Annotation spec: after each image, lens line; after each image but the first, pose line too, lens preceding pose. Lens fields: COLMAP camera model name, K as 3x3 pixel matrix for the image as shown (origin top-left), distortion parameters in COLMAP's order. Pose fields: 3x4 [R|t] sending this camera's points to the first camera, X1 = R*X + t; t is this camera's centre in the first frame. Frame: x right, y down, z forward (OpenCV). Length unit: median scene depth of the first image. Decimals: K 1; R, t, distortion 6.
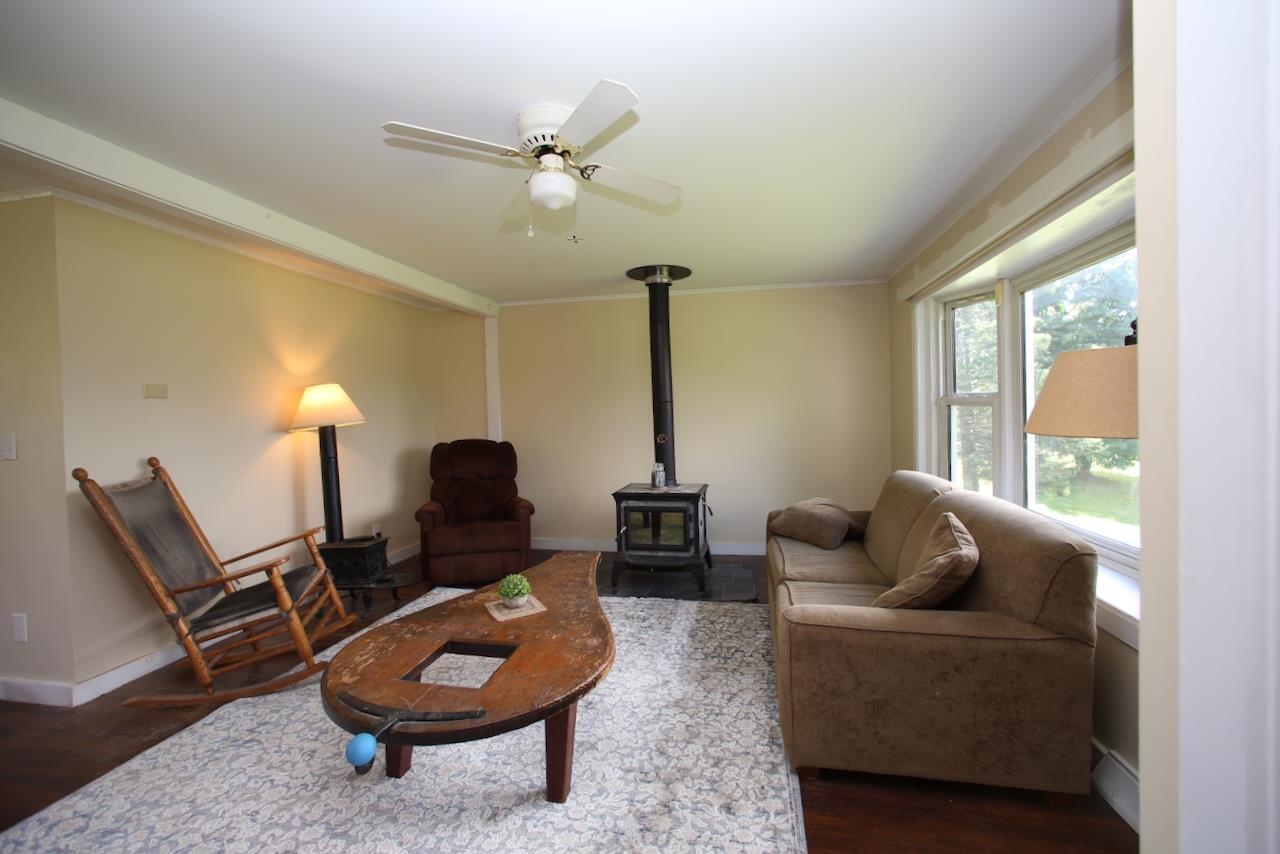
lens RADIAL K [[543.6, 0, 640.0], [0, 543.6, 427.0], [0, 0, 1]] dist [-0.017666, 0.000690]
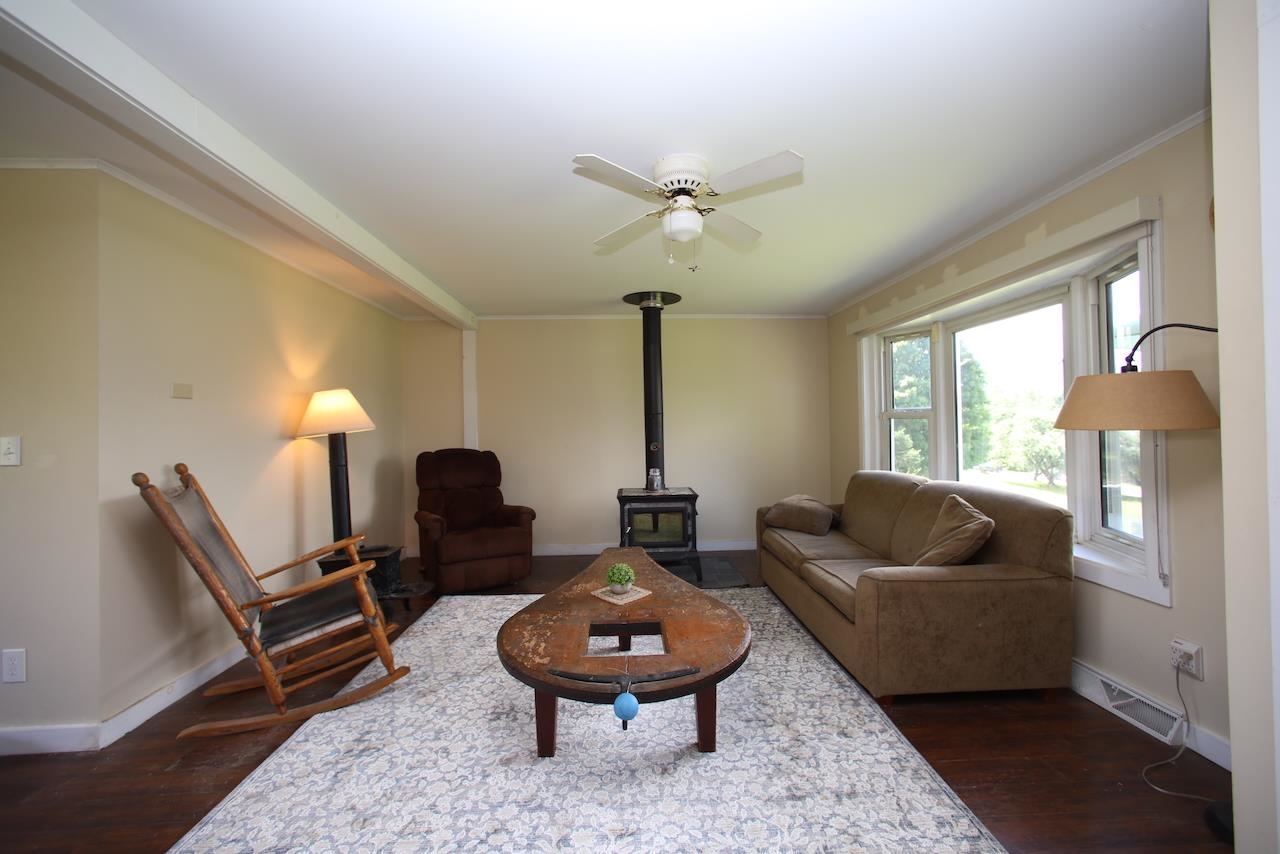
lens RADIAL K [[521.8, 0, 643.2], [0, 521.8, 425.8], [0, 0, 1]] dist [-0.032244, 0.009970]
pose [[0.969314, 0.007410, 0.245715, -0.404792], [0.001145, 0.999399, -0.034655, 0.026247], [-0.245824, 0.033873, 0.968722, -0.041530]]
